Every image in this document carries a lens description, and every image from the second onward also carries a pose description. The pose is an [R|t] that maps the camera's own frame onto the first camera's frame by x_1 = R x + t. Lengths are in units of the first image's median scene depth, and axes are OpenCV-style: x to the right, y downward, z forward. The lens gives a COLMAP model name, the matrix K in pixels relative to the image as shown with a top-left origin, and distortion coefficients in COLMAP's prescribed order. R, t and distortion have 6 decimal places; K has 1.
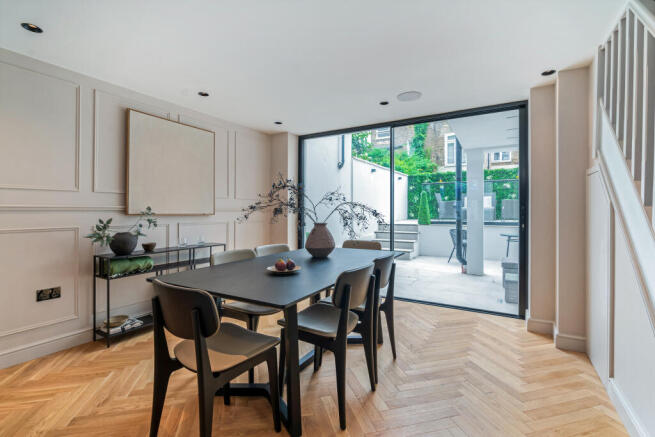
lens RADIAL K [[301.9, 0, 326.6], [0, 301.9, 213.5], [0, 0, 1]] dist [-0.011236, 0.001135]
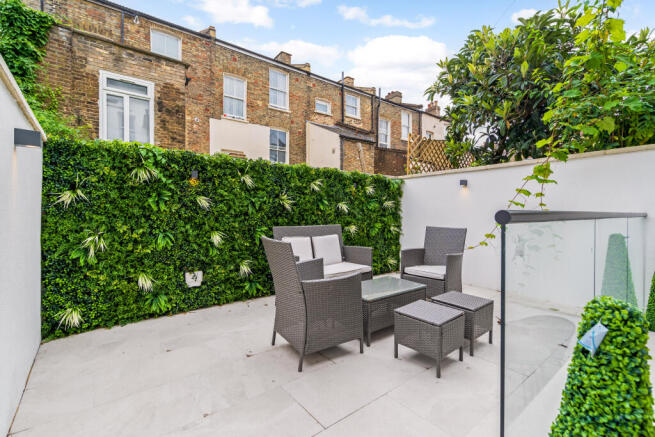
lens RADIAL K [[301.9, 0, 329.4], [0, 301.9, 217.9], [0, 0, 1]] dist [-0.011236, 0.001135]
pose [[0.353448, -0.011506, 0.935383, 0.145298], [0.009339, 0.999918, 0.008771, -0.071169], [-0.935408, 0.005635, 0.353527, 0.755484]]
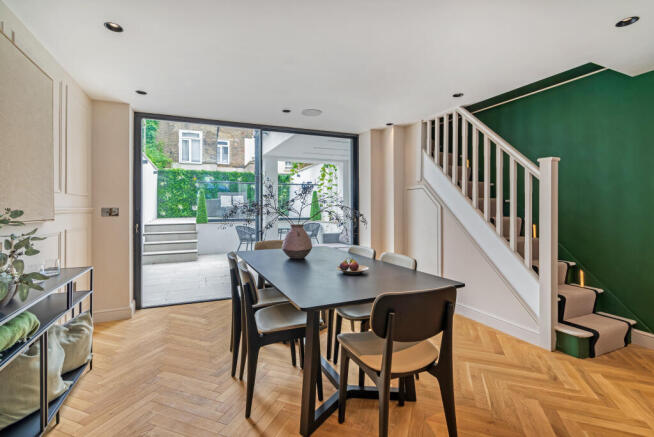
lens RADIAL K [[301.4, 0, 322.9], [0, 301.4, 205.9], [0, 0, 1]] dist [-0.011236, 0.001135]
pose [[0.585494, -0.000570, 0.810676, -0.174950], [0.012061, 0.999895, -0.008008, -0.004837], [-0.810587, 0.014466, 0.585440, 0.077215]]
